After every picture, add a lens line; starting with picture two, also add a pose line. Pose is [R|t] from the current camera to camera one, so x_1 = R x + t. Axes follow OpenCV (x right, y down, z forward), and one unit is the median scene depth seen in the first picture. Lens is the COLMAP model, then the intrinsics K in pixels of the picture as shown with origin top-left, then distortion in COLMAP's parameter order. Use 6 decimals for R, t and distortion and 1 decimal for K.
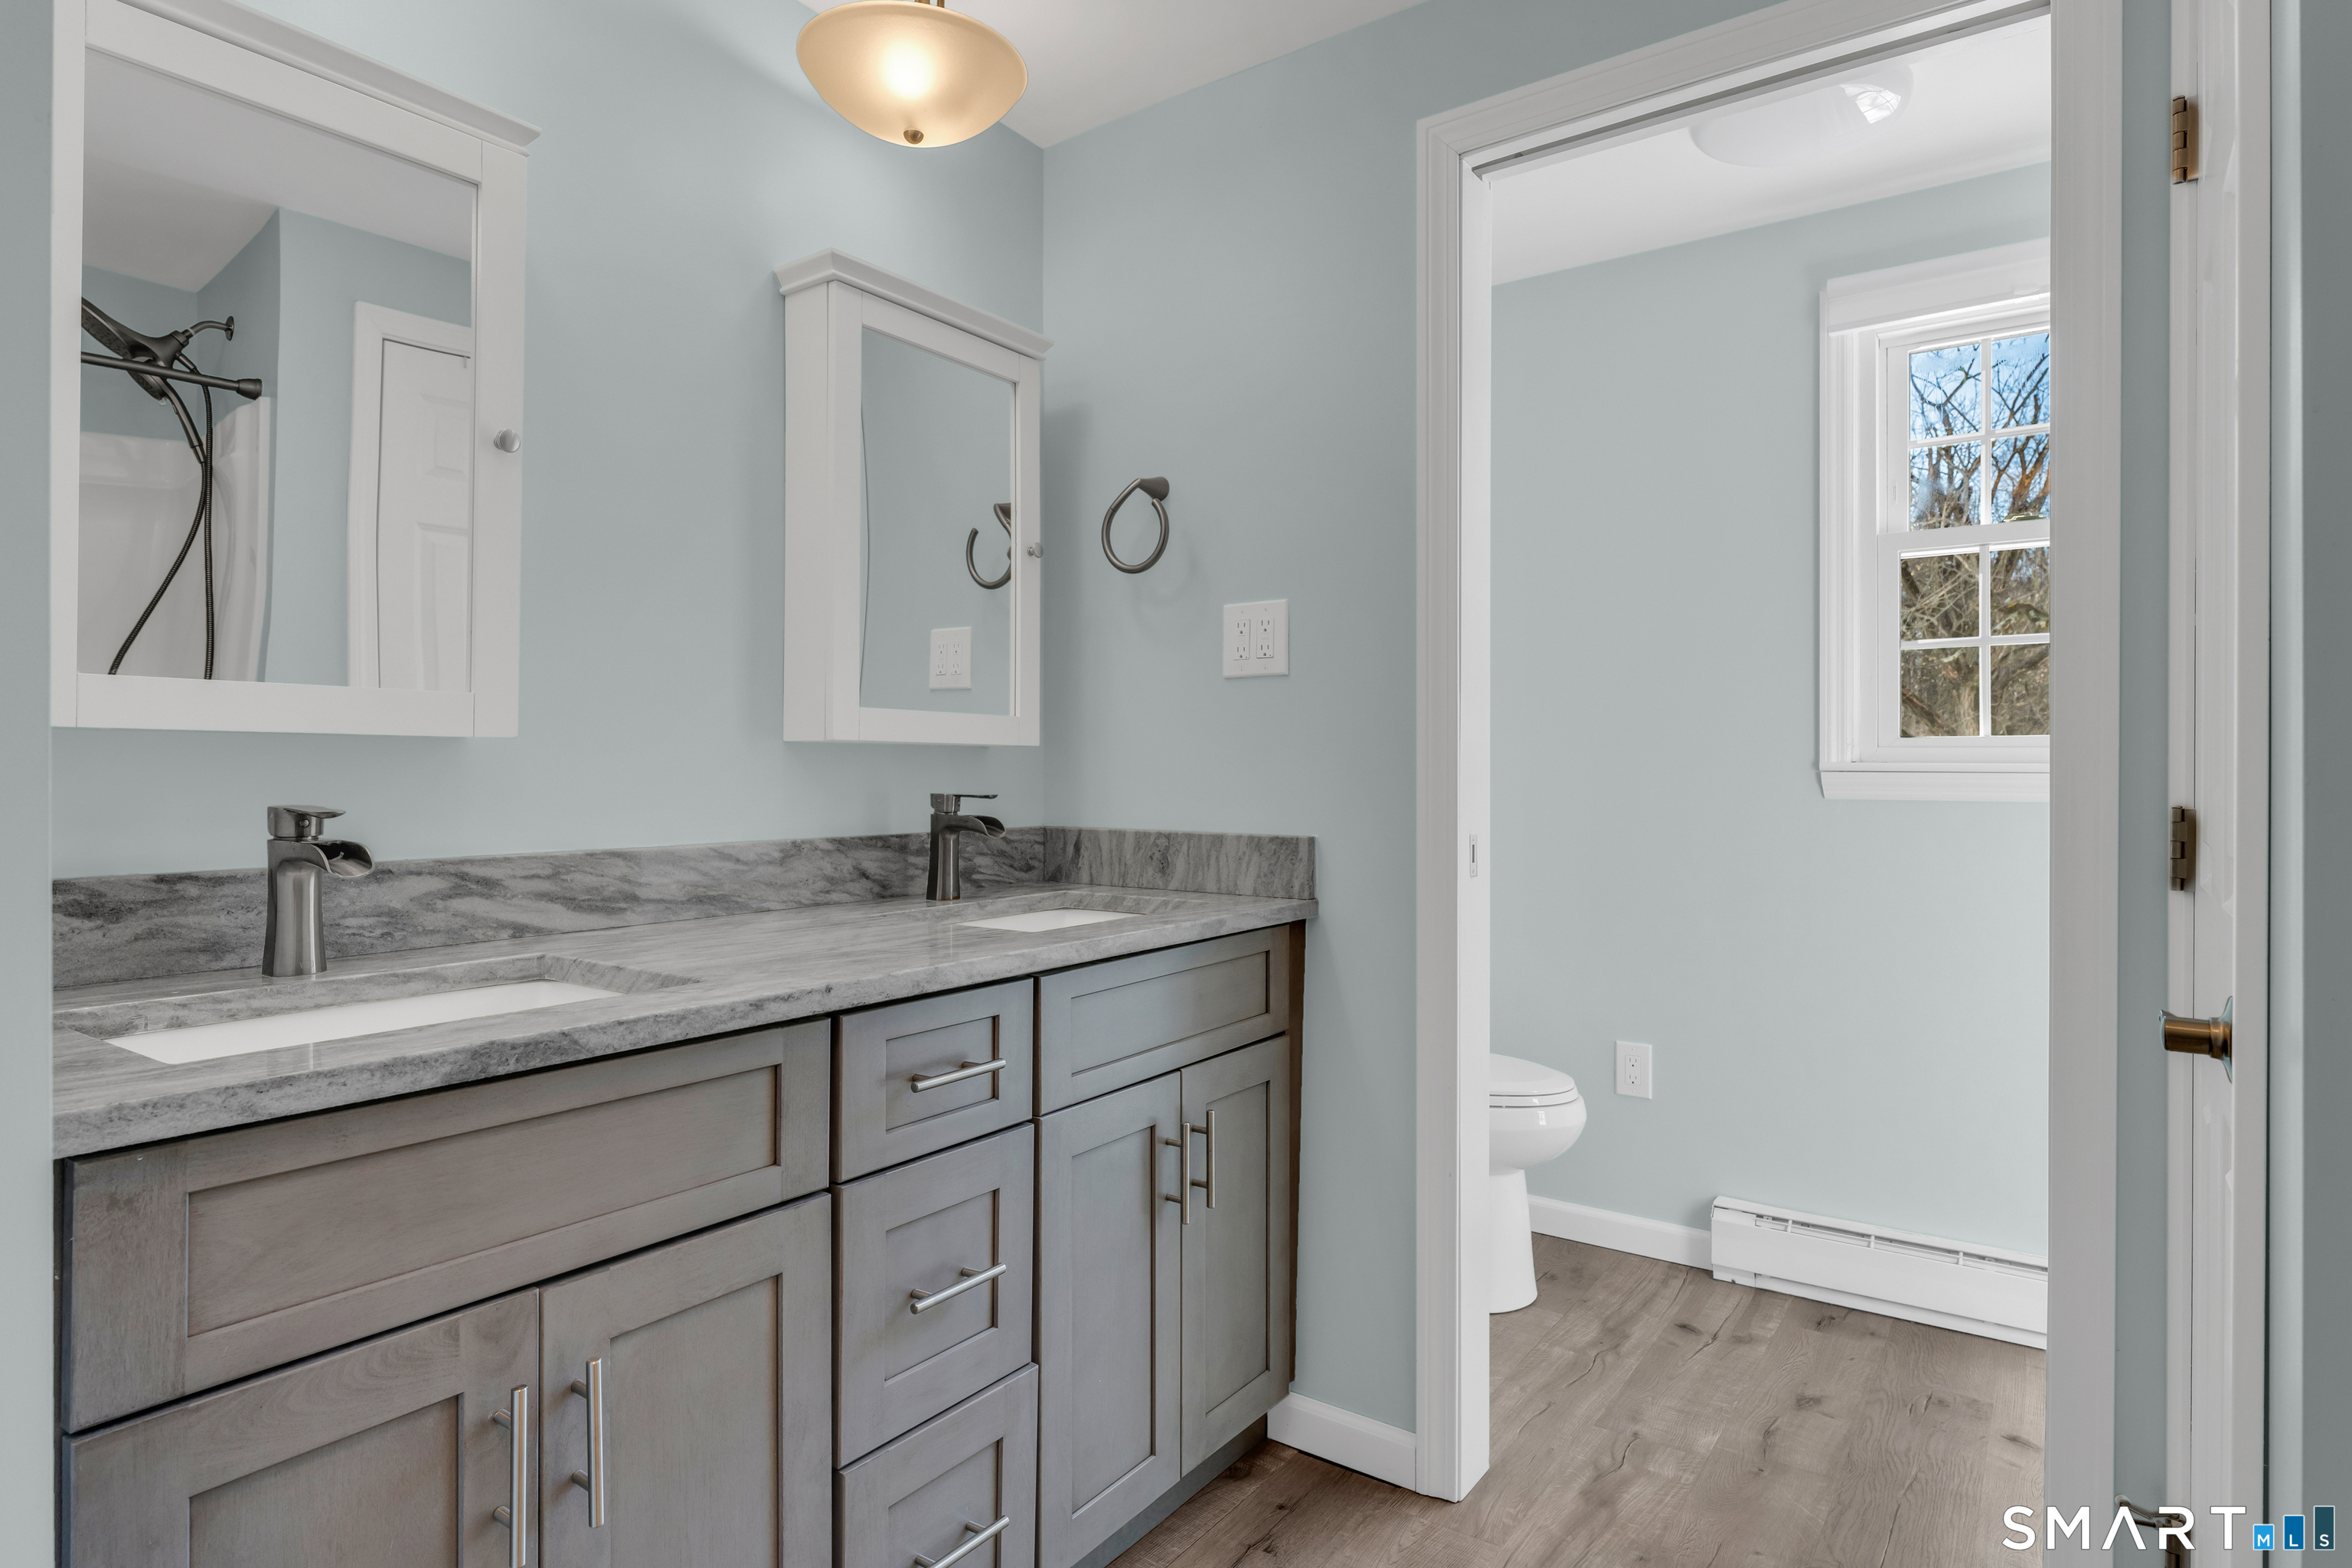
lens RADIAL K [[1276.5, 0, 1175.2], [0, 1276.5, 767.9], [0, 0, 1]] dist [0.001353, -0.002600]
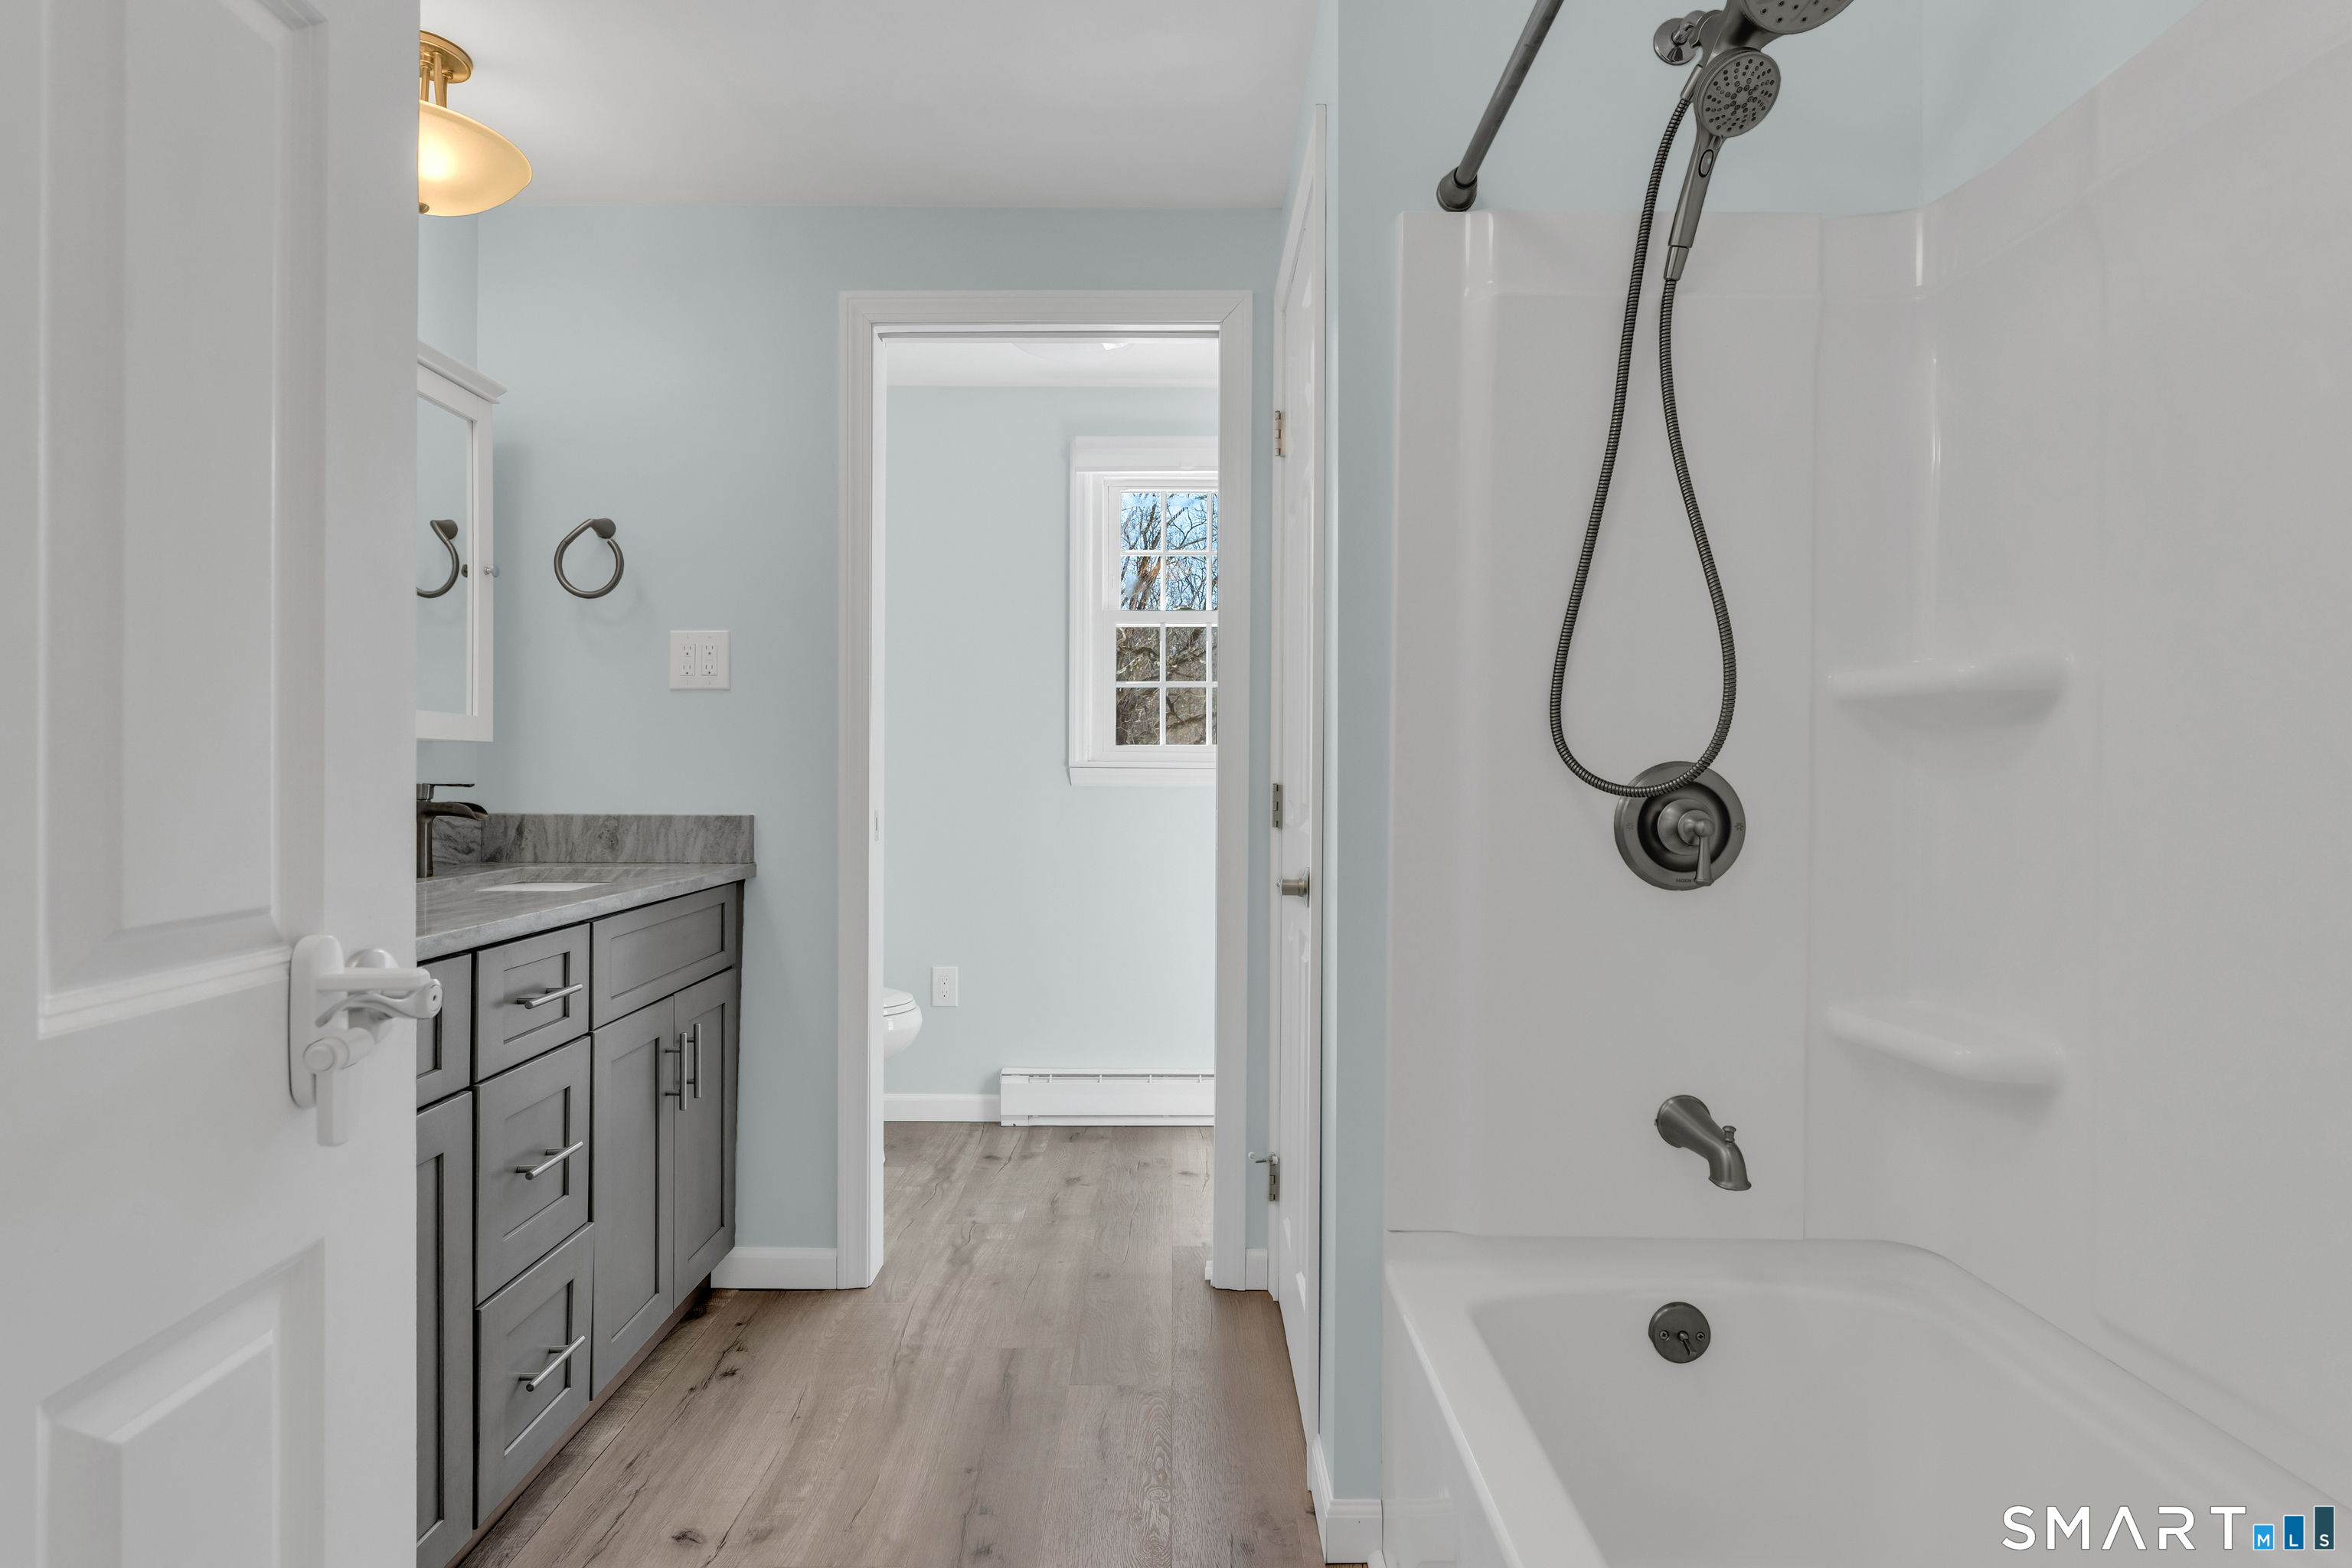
lens RADIAL K [[1276.5, 0, 1174.0], [0, 1276.5, 781.0], [0, 0, 1]] dist [0.001353, -0.002600]
pose [[0.805690, -0.002412, 0.592333, -0.313692], [-0.001836, 0.999977, 0.006570, 0.009942], [-0.592335, -0.006381, 0.805667, -0.300615]]
